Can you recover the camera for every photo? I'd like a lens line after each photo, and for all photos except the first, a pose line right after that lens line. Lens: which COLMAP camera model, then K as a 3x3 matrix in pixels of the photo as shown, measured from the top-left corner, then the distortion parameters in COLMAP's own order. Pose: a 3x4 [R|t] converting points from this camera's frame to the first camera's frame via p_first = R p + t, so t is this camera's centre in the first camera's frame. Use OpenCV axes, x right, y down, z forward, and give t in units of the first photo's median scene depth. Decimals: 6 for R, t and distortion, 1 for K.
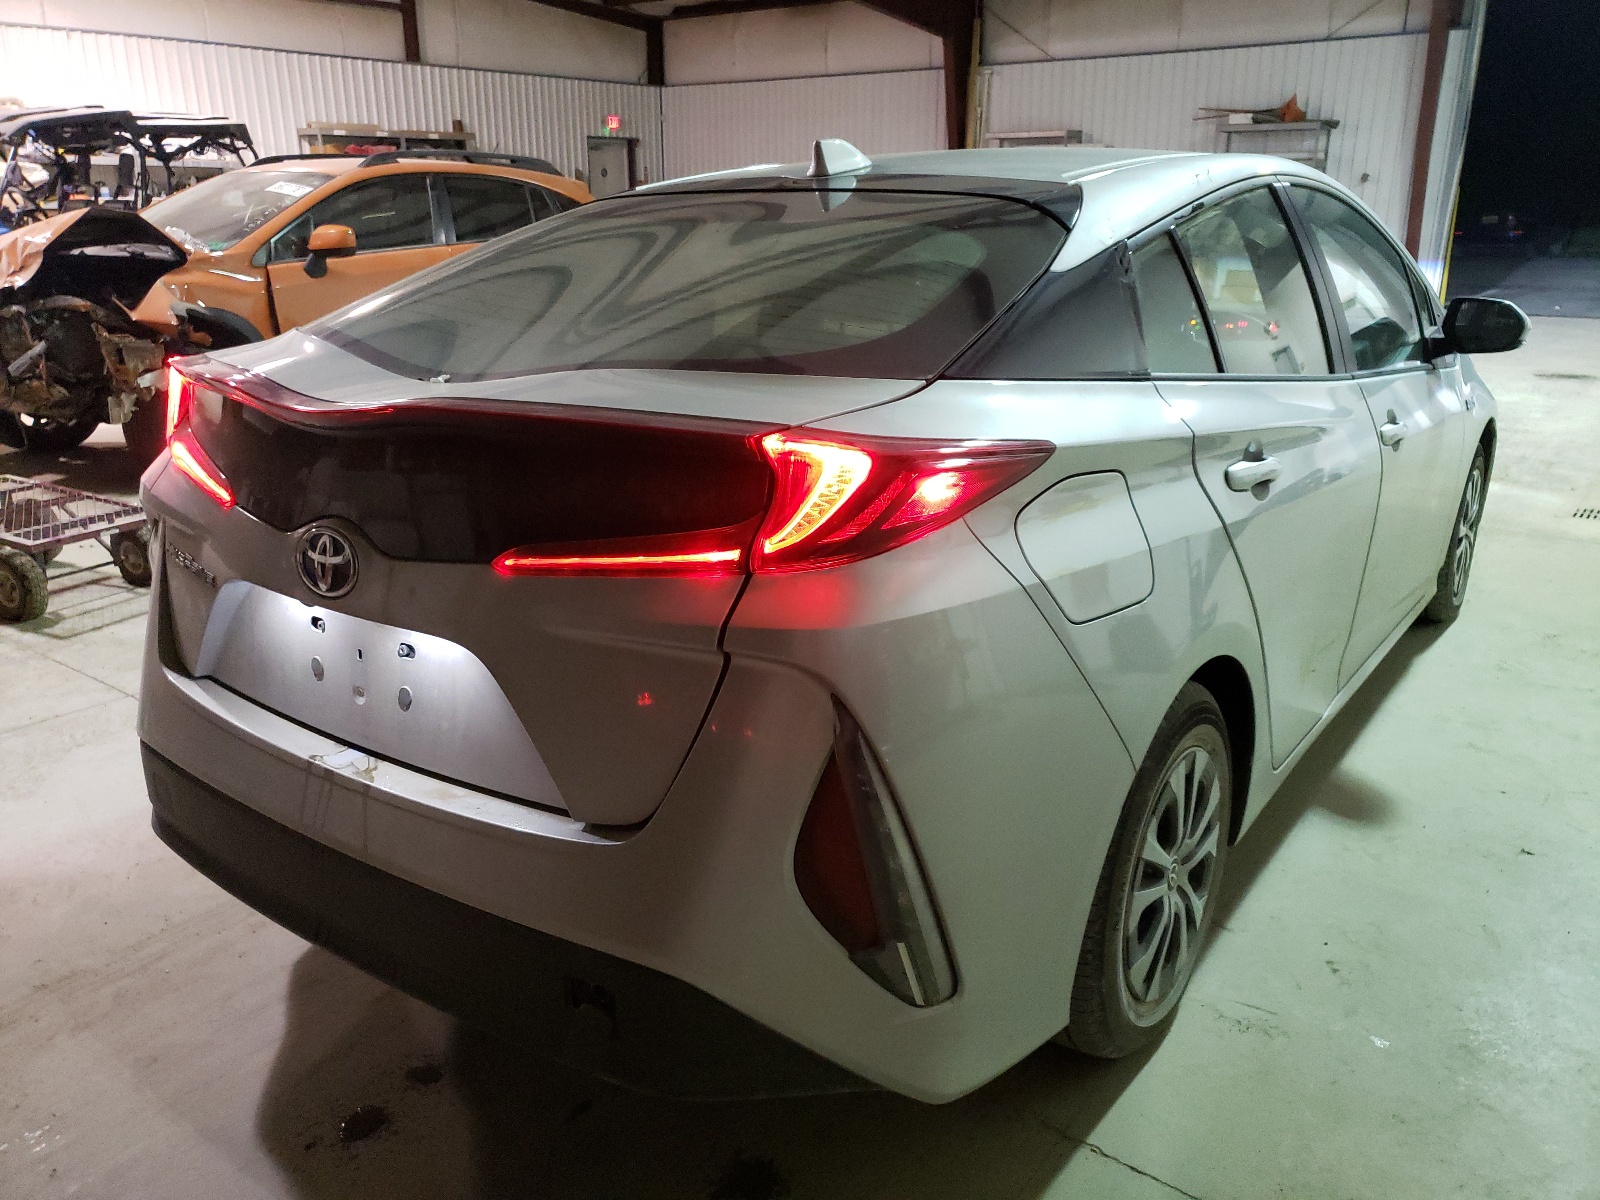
lens RADIAL K [[1230.8, 0, 799.6], [0, 1230.8, 591.4], [0, 0, 1]] dist [-0.000669, -0.006056]
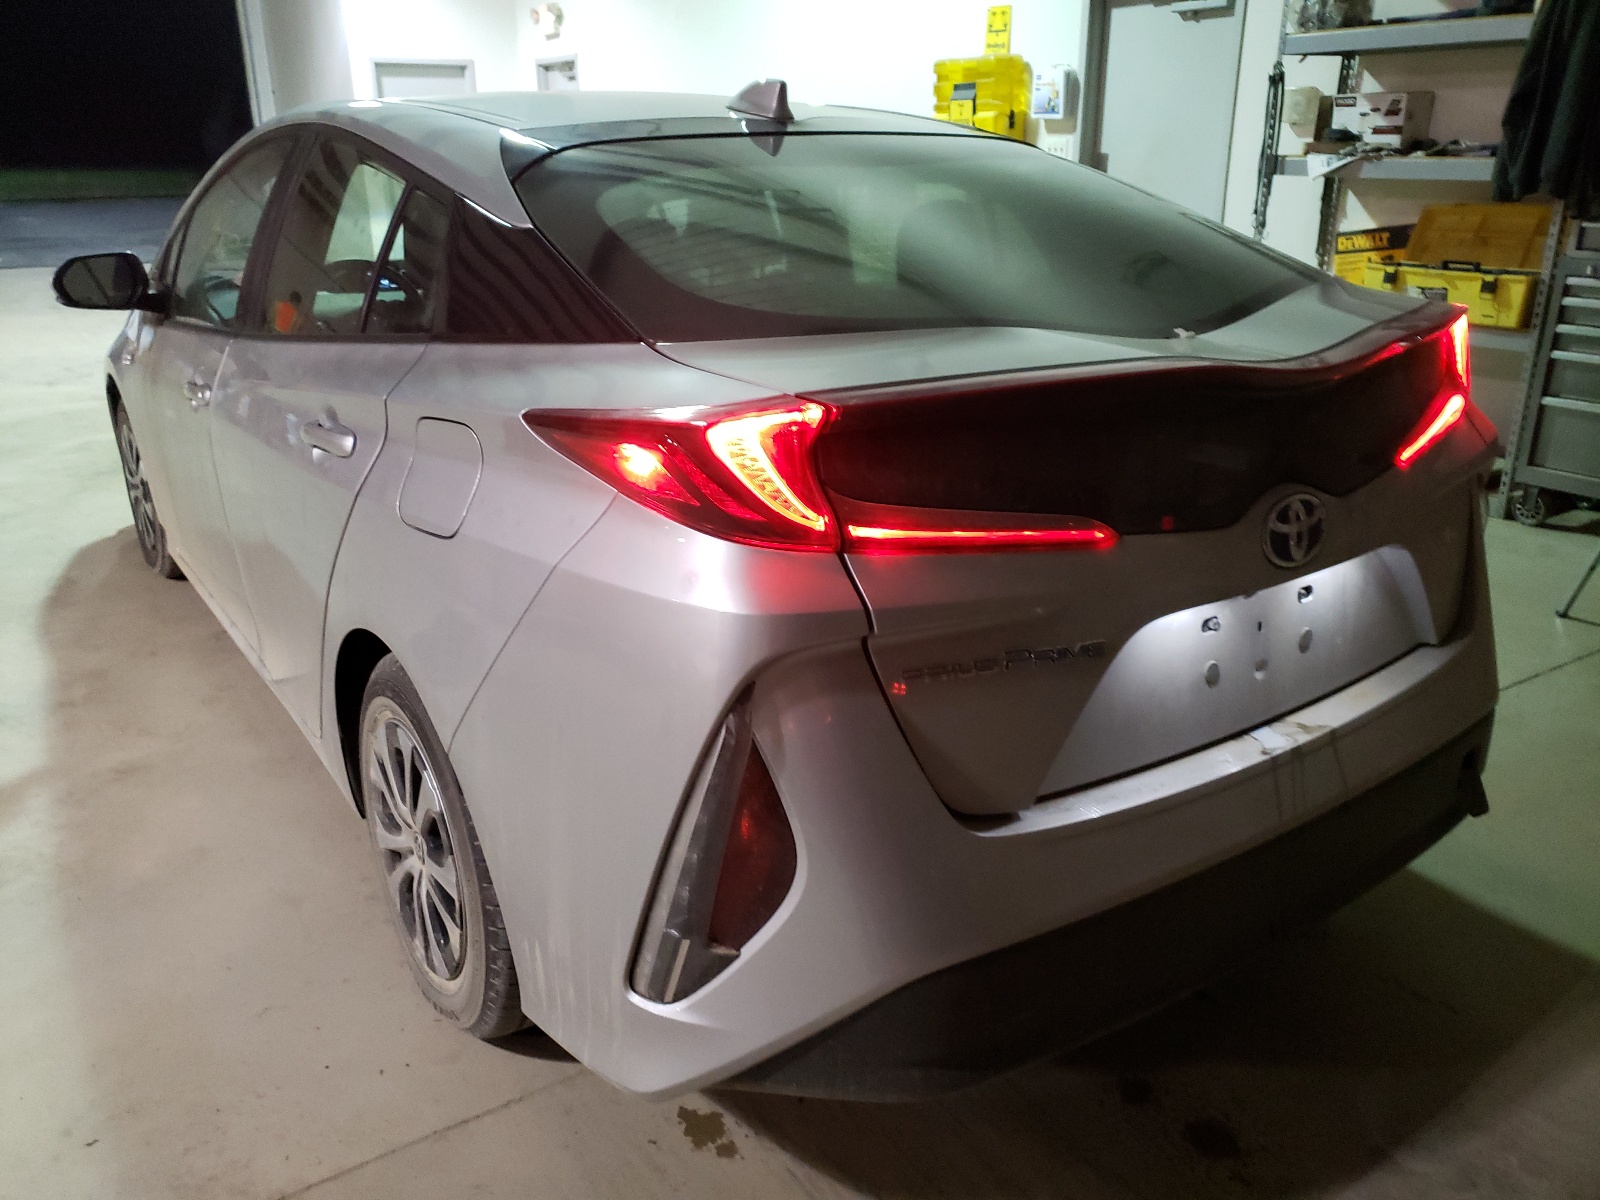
lens RADIAL K [[1230.8, 0, 799.4], [0, 1230.8, 611.0], [0, 0, 1]] dist [-0.000669, -0.006056]
pose [[0.344283, -0.325487, 0.880640, -1.277414], [0.291666, 0.928652, 0.229207, -0.272155], [-0.892412, 0.177941, 0.414653, 0.906353]]
